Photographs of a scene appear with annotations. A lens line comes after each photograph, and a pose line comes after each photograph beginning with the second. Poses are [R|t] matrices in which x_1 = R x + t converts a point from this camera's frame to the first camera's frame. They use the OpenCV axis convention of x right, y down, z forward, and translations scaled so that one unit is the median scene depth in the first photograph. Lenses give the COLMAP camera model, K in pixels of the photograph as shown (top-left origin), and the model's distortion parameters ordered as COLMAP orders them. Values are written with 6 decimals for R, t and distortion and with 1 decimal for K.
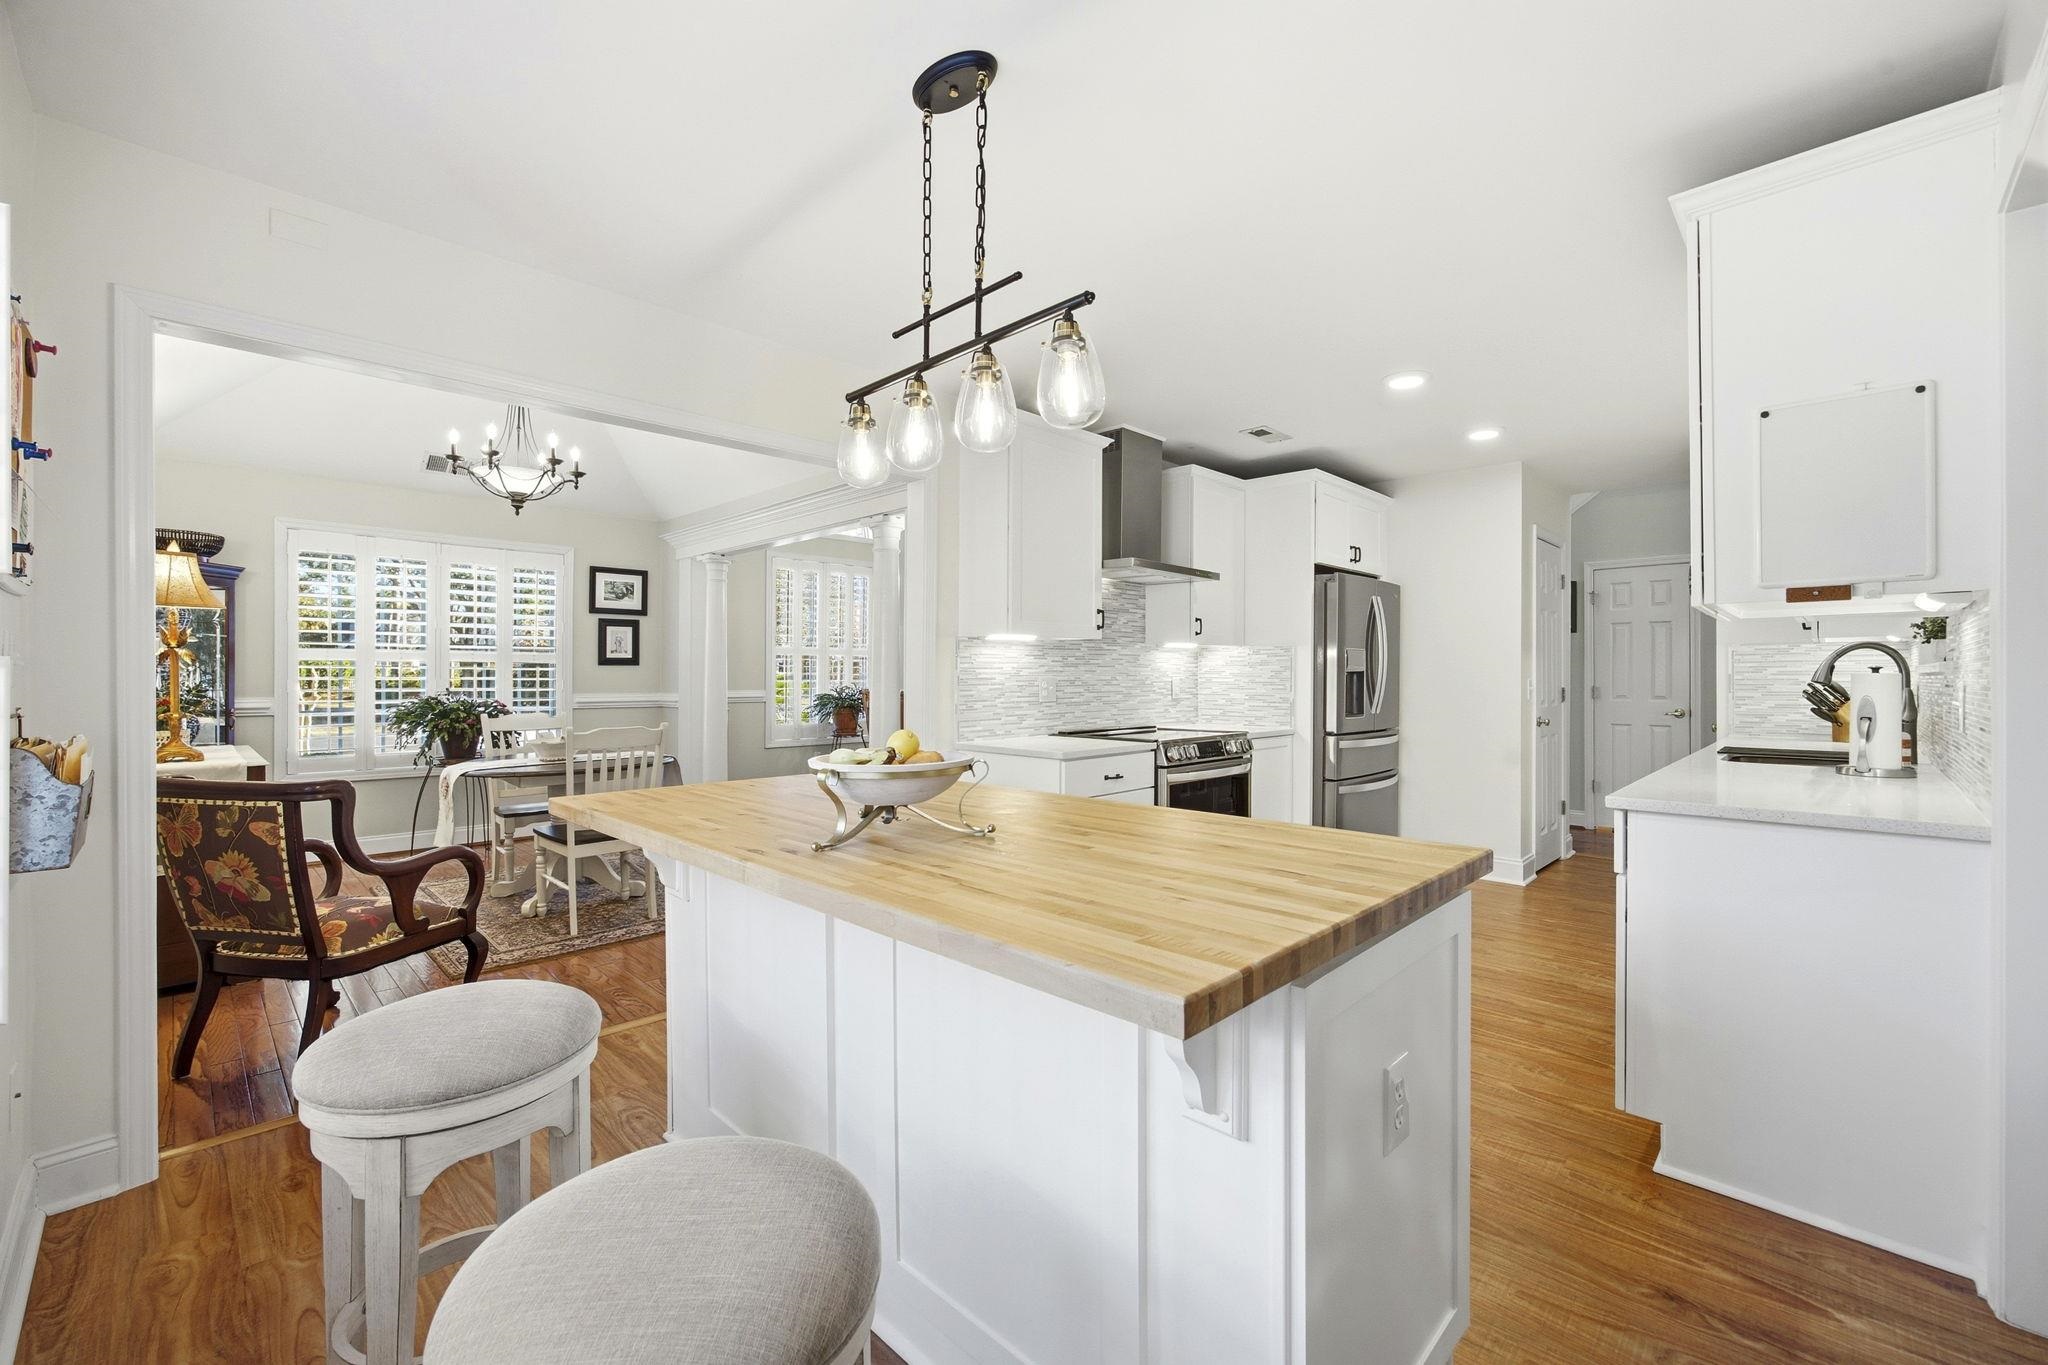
lens RADIAL K [[793.5, 0, 1035.1], [0, 793.5, 677.3], [0, 0, 1]] dist [-0.030275, 0.010585]
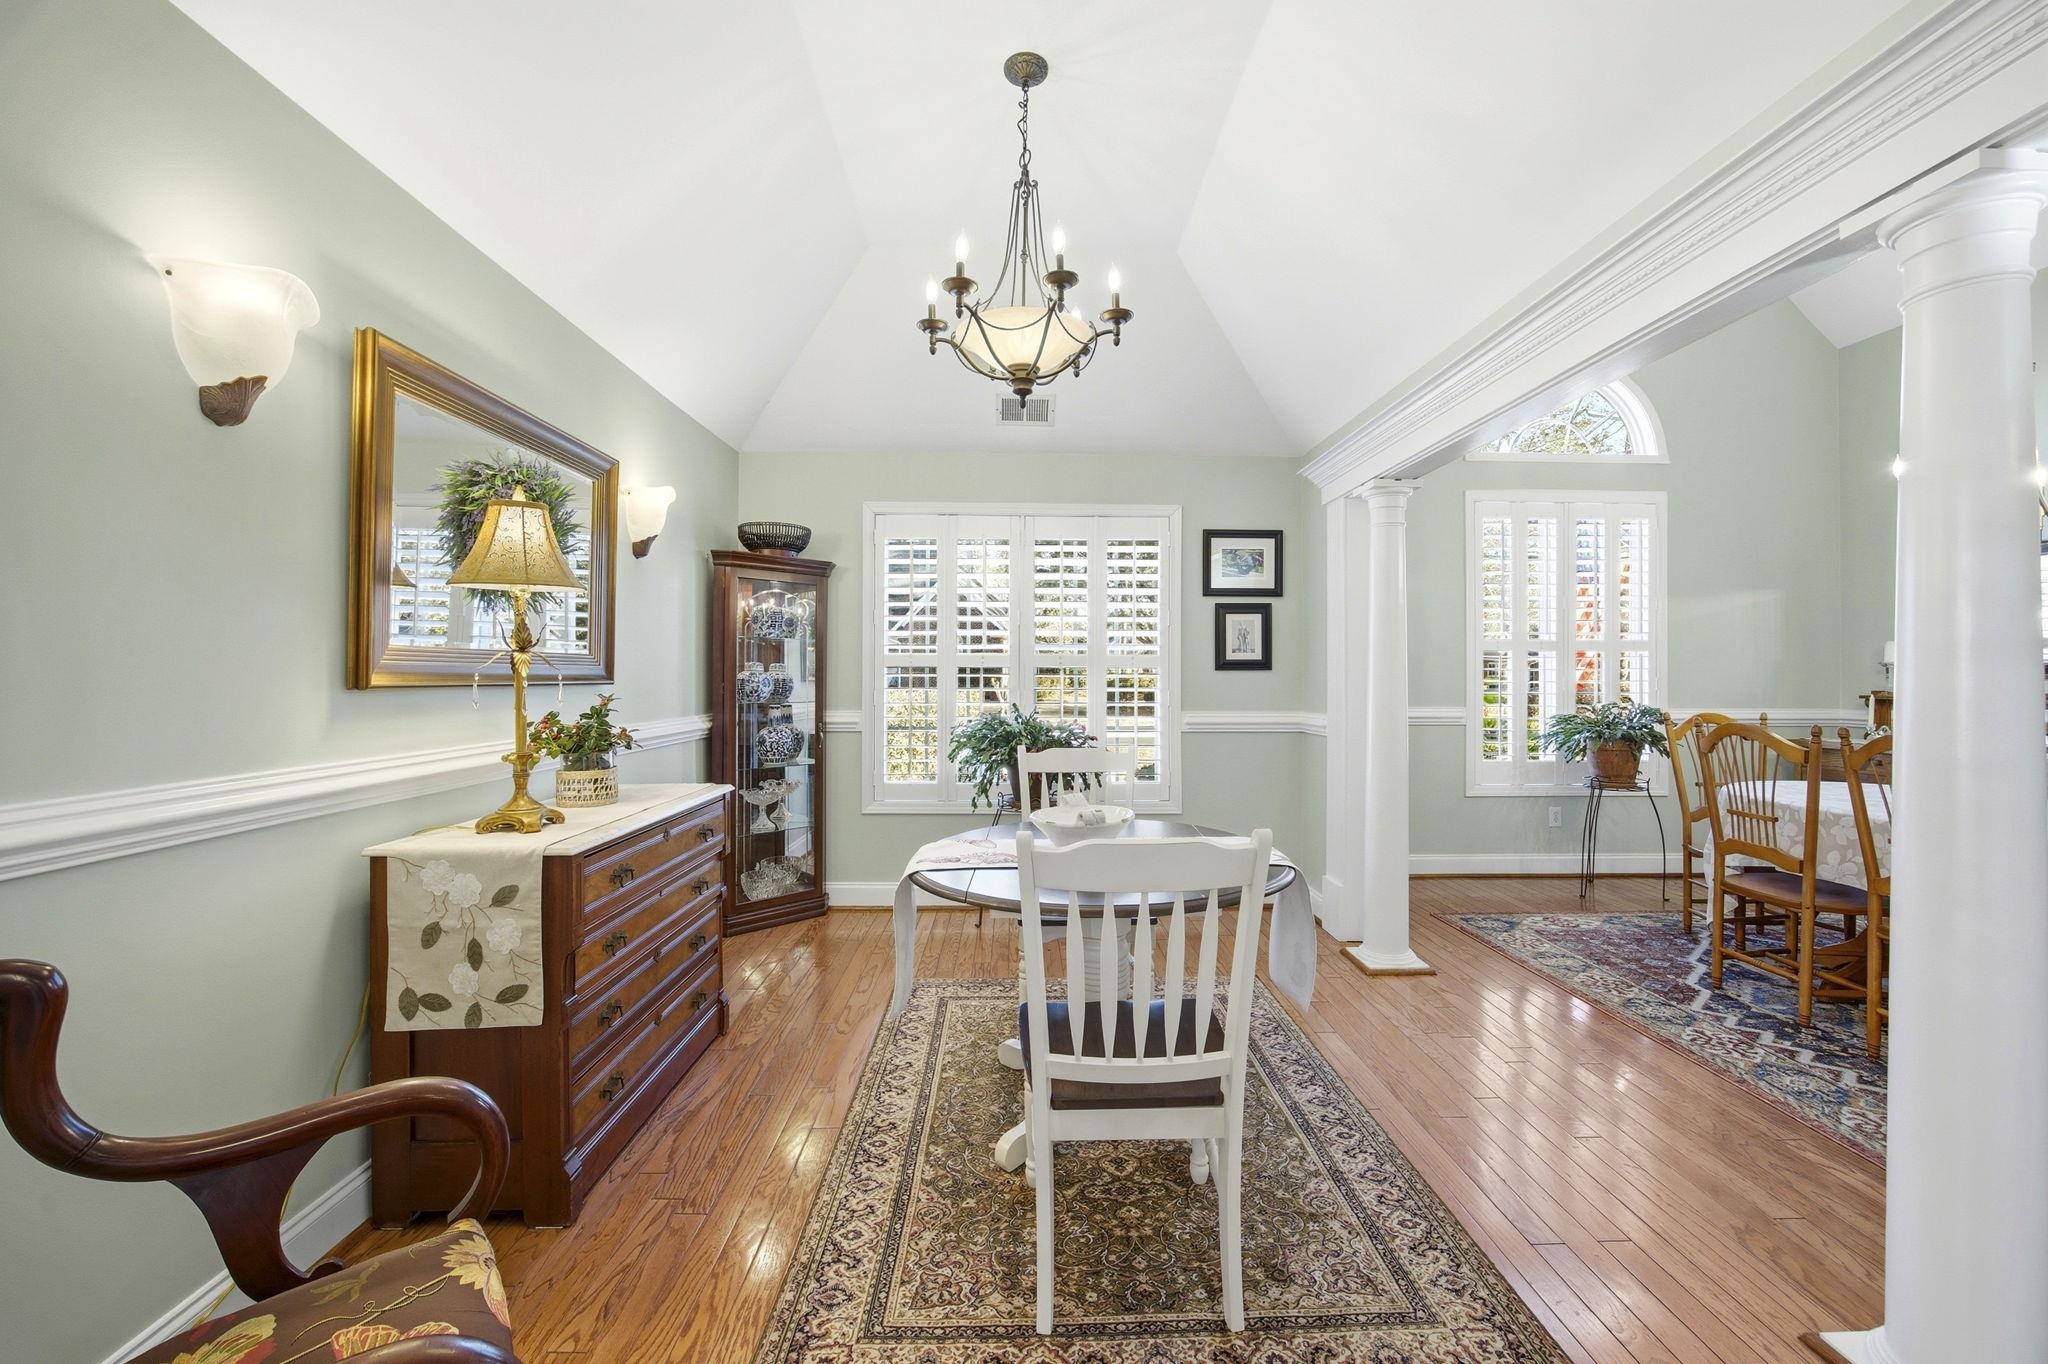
lens RADIAL K [[793.5, 0, 1035.1], [0, 793.5, 676.8], [0, 0, 1]] dist [-0.030275, 0.010585]
pose [[0.694861, -0.001318, -0.719143, -0.159591], [0.000620, 0.999999, -0.001233, -0.009008], [0.719144, 0.000411, 0.694861, 0.394595]]
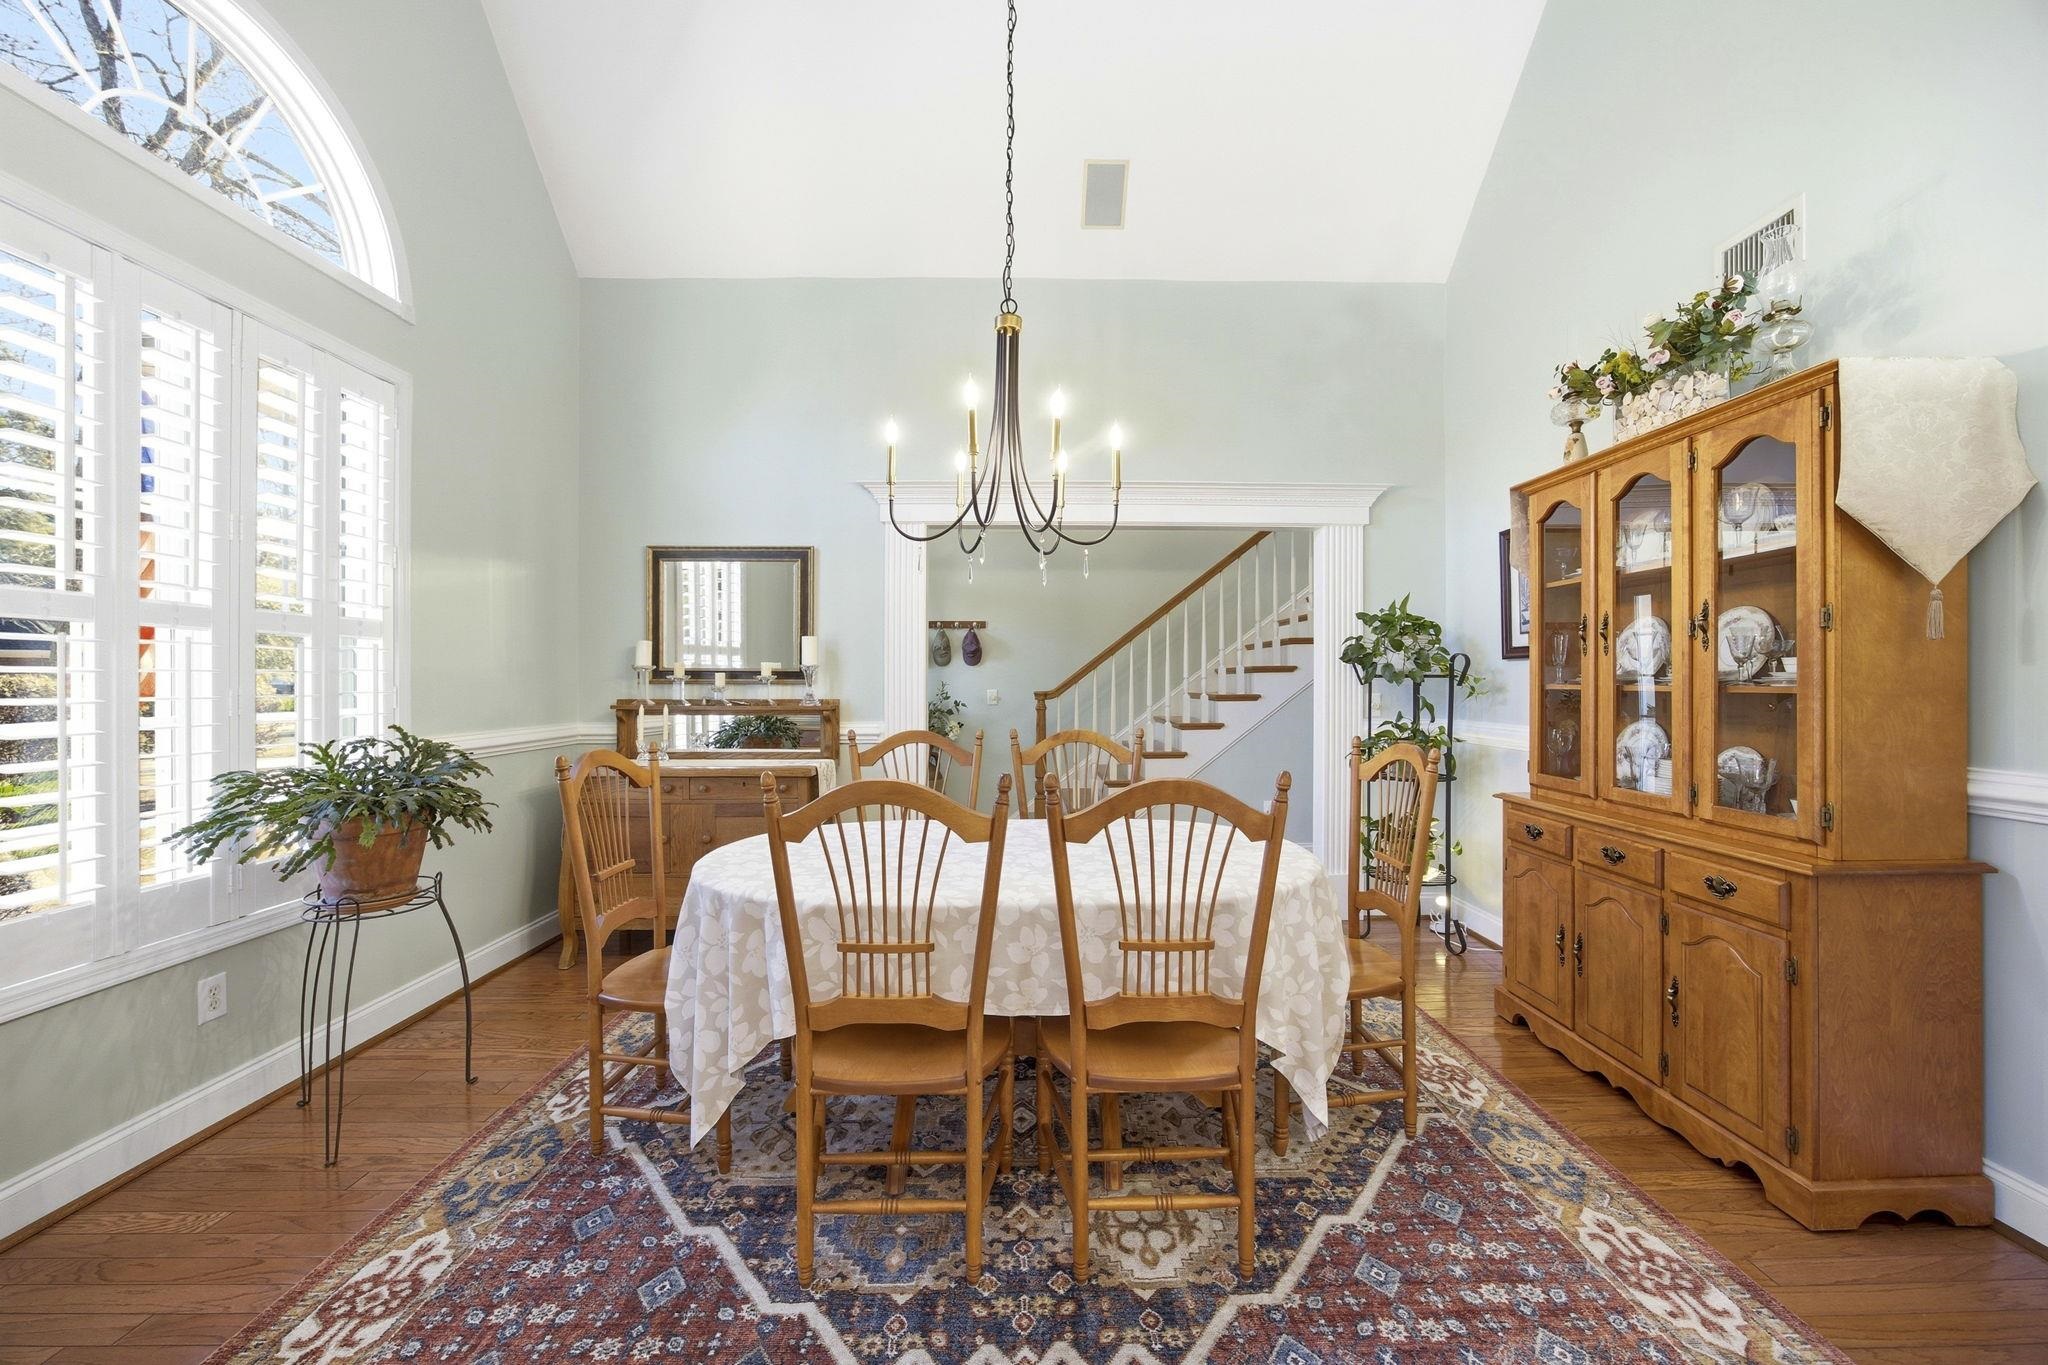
lens RADIAL K [[793.5, 0, 1035.1], [0, 793.5, 677.3], [0, 0, 1]] dist [-0.030275, 0.010585]
pose [[0.725123, -0.000896, 0.688619, -0.334312], [0.004501, 0.999984, -0.003439, -0.010429], [-0.688605, 0.005594, 0.725115, 0.804293]]
